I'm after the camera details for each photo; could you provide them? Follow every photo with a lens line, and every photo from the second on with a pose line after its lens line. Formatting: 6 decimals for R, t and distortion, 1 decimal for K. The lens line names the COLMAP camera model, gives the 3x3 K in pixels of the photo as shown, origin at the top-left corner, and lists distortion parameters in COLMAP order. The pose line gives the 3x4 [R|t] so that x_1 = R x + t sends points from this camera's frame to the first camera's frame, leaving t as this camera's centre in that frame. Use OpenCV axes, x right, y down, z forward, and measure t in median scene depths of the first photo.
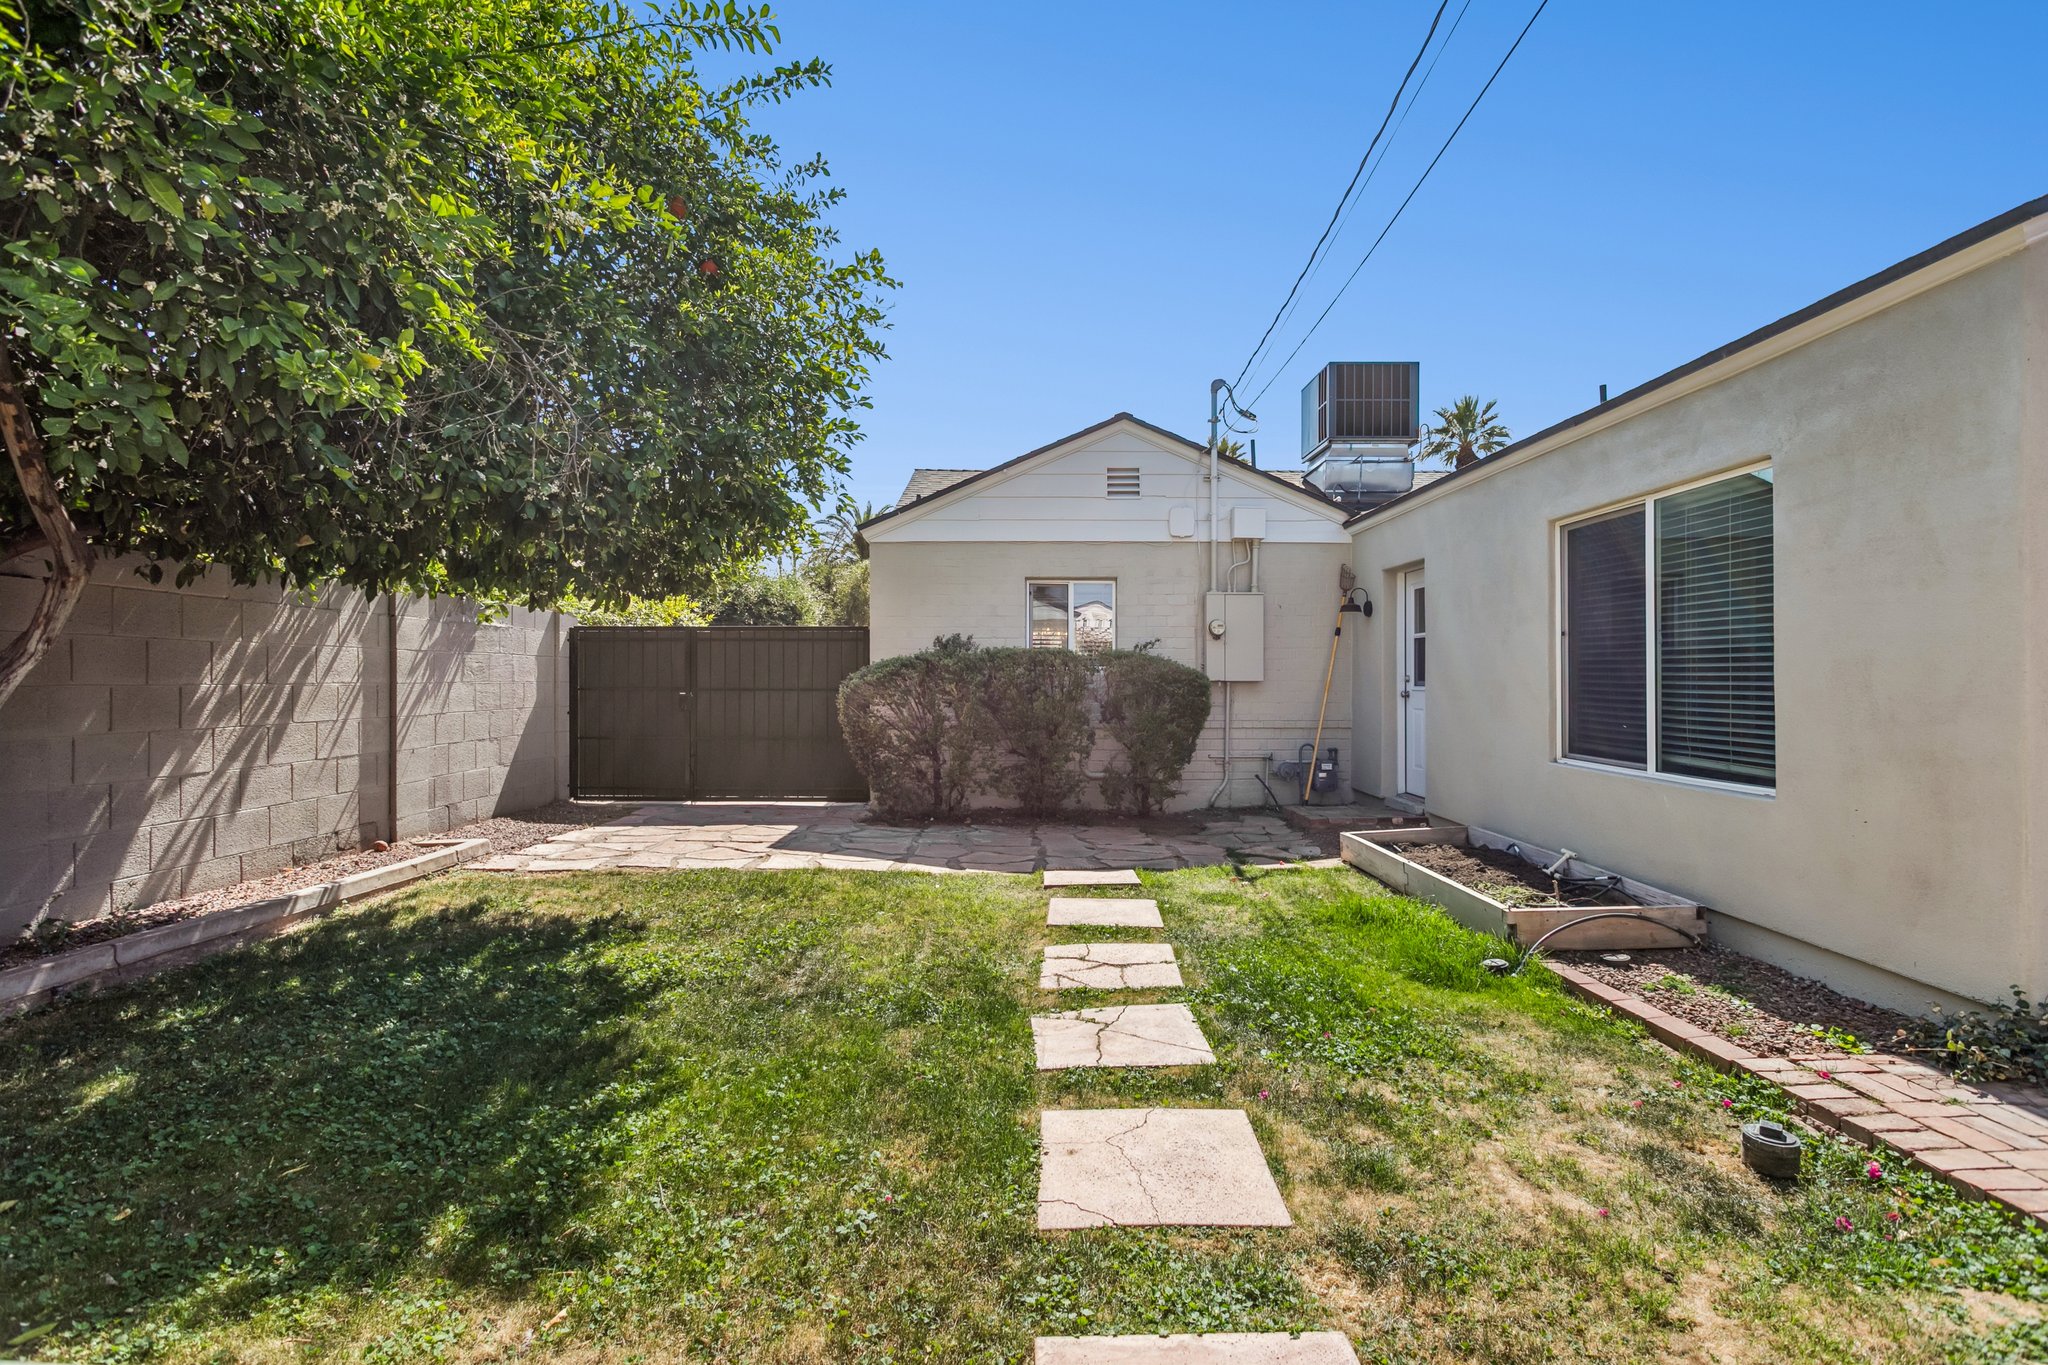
lens RADIAL K [[971.5, 0, 1018.1], [0, 971.5, 682.0], [0, 0, 1]] dist [-0.000858, 0.000700]
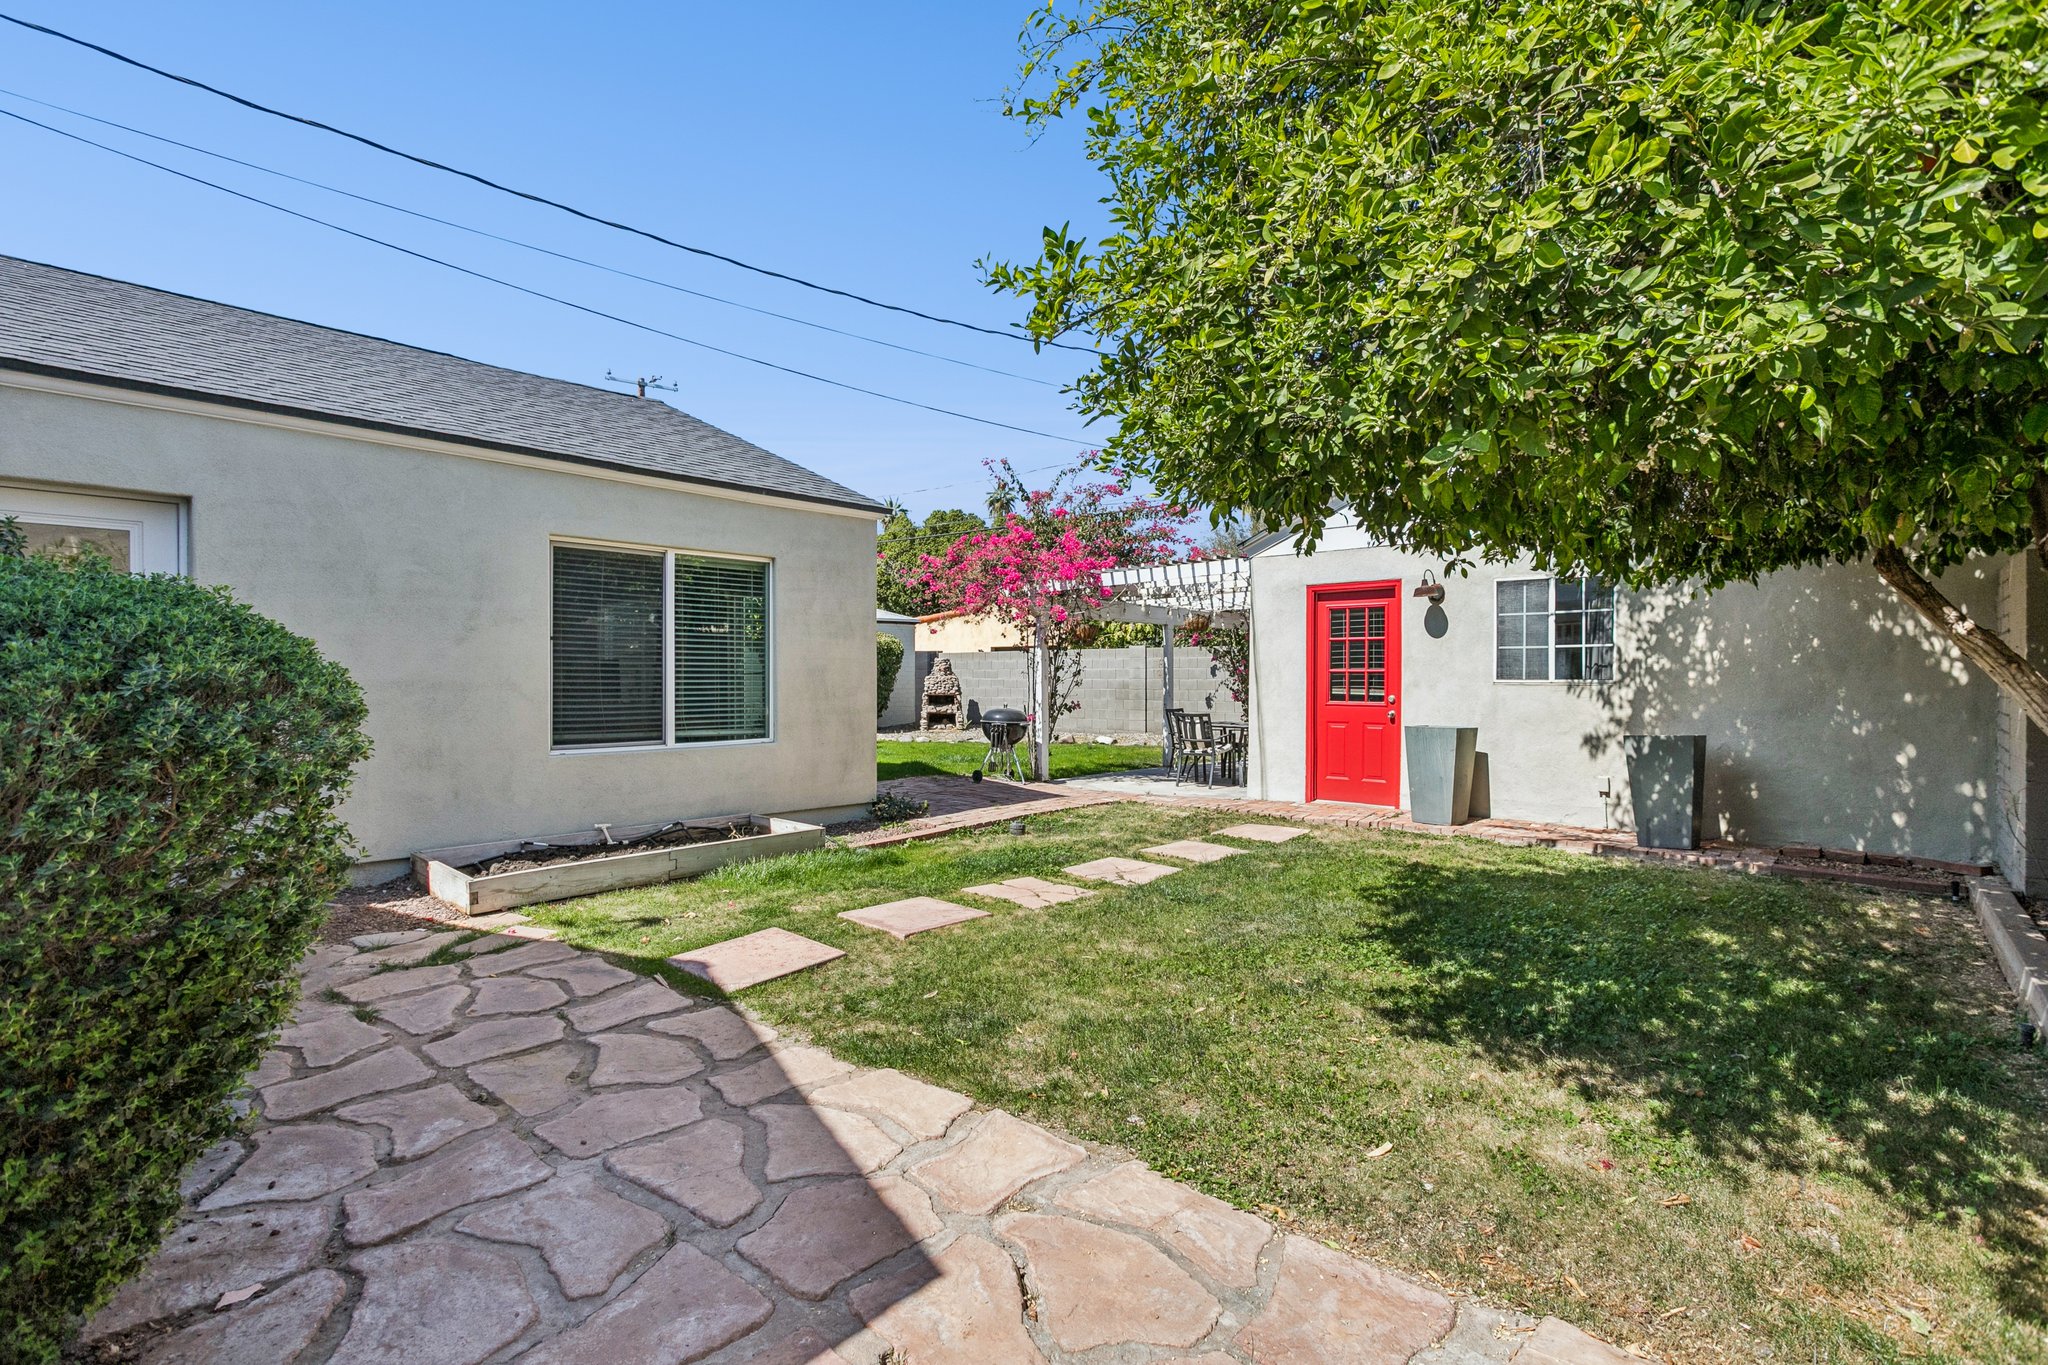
lens RADIAL K [[971.5, 0, 1008.1], [0, 971.5, 678.3], [0, 0, 1]] dist [-0.000858, 0.000700]
pose [[-0.729646, 0.000874, 0.683824, -0.809018], [0.006033, 0.999968, 0.005158, -0.010275], [-0.683798, 0.007889, -0.729629, 2.022506]]
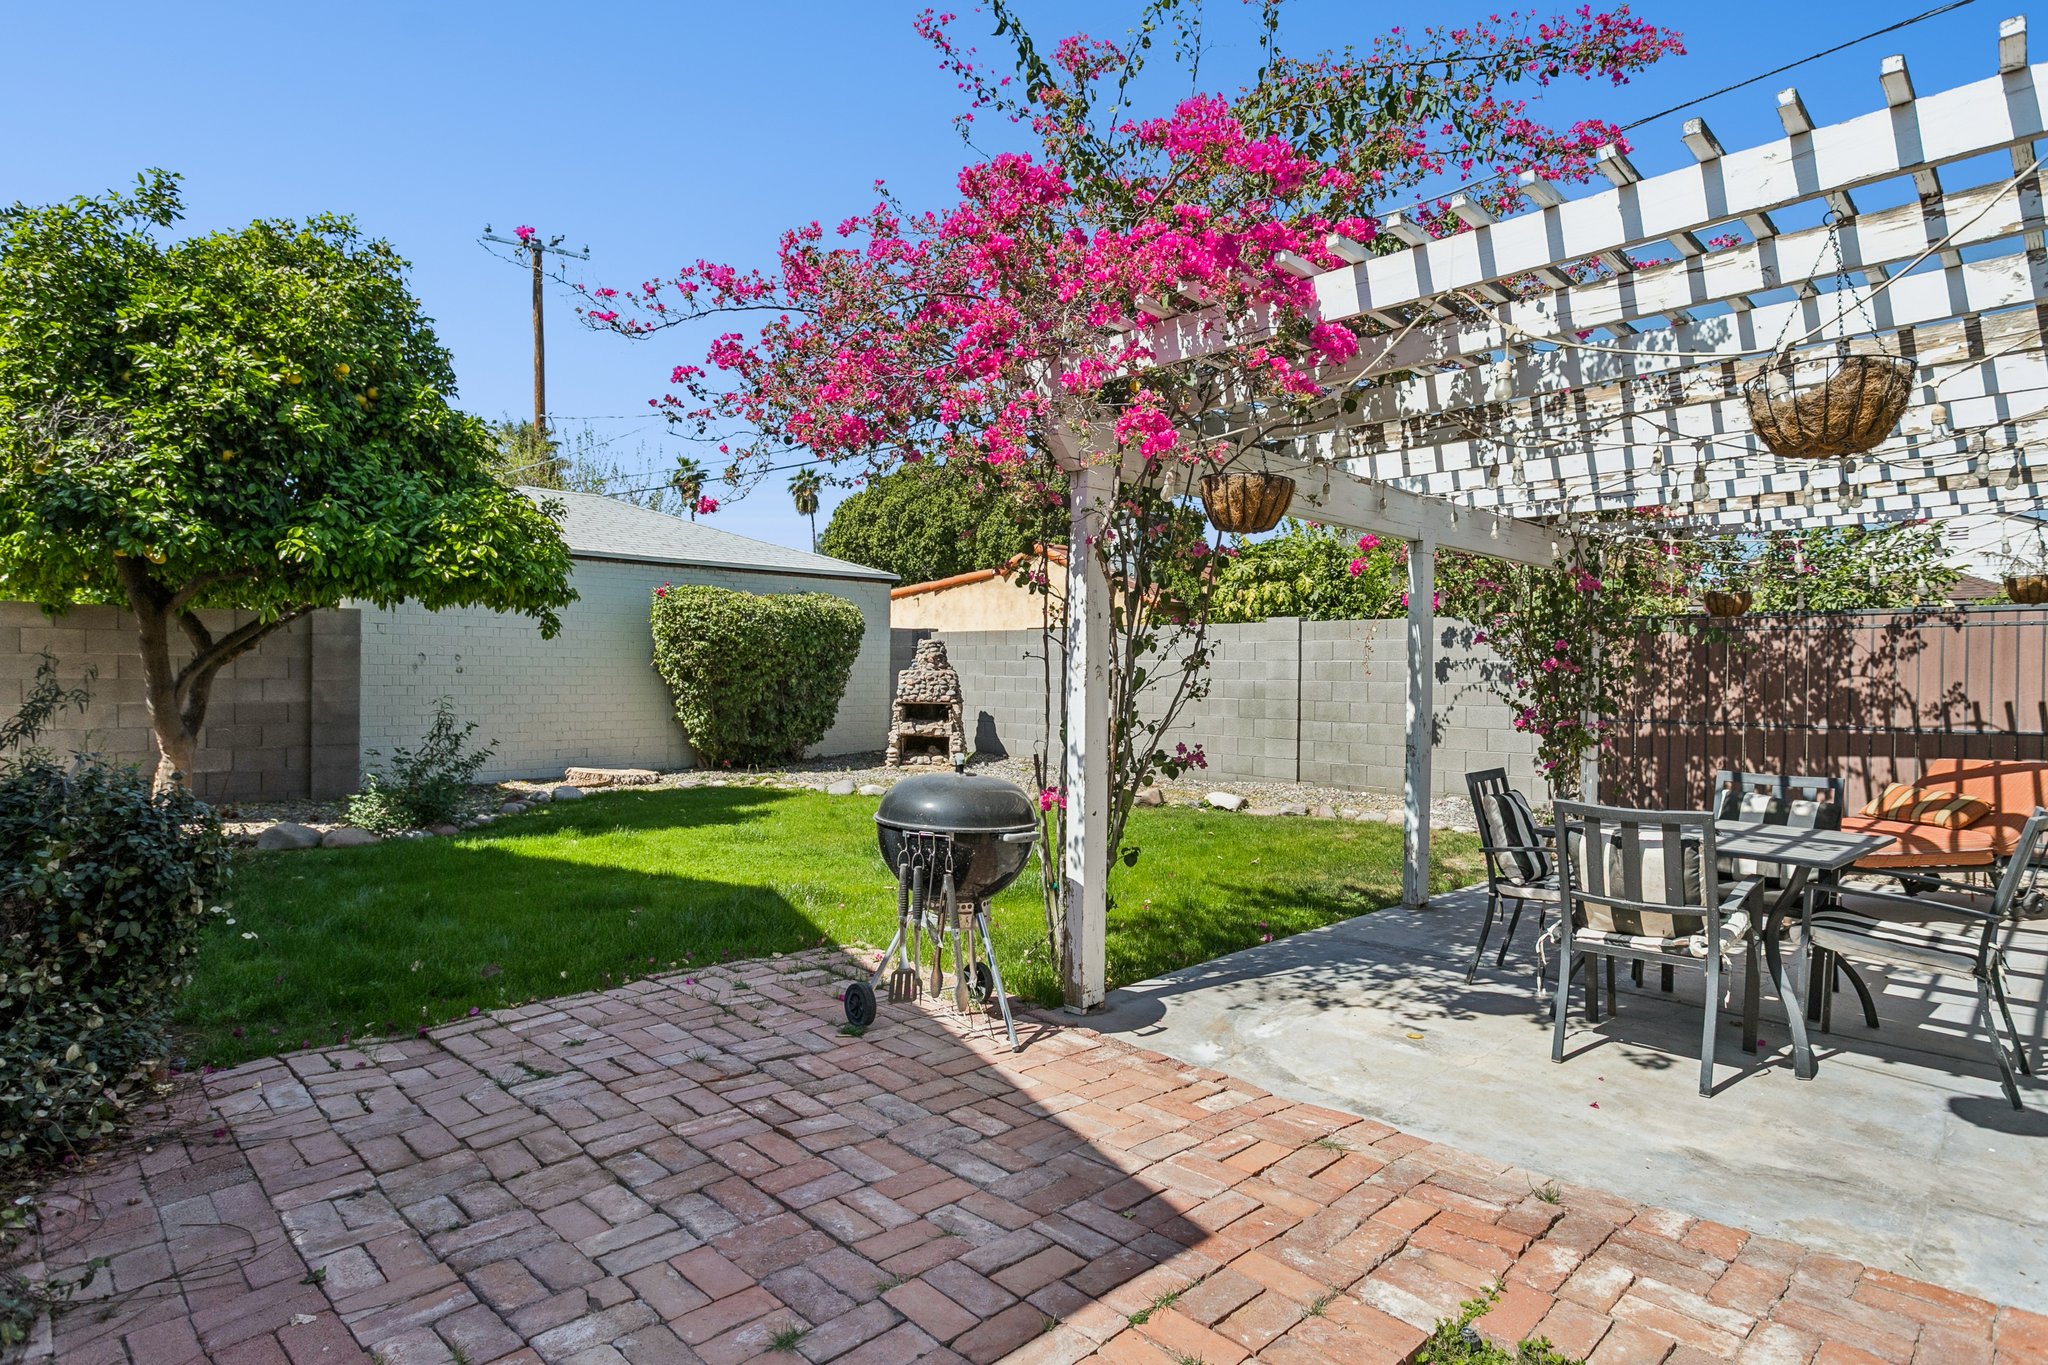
lens RADIAL K [[1111.1, 0, 1032.0], [0, 1111.1, 684.6], [0, 0, 1]] dist [0.008290, 0.001282]
pose [[-0.705830, -0.013254, 0.708257, 0.333371], [-0.006780, 0.999906, 0.011955, 0.002509], [-0.708349, 0.003636, -0.705853, 0.687131]]
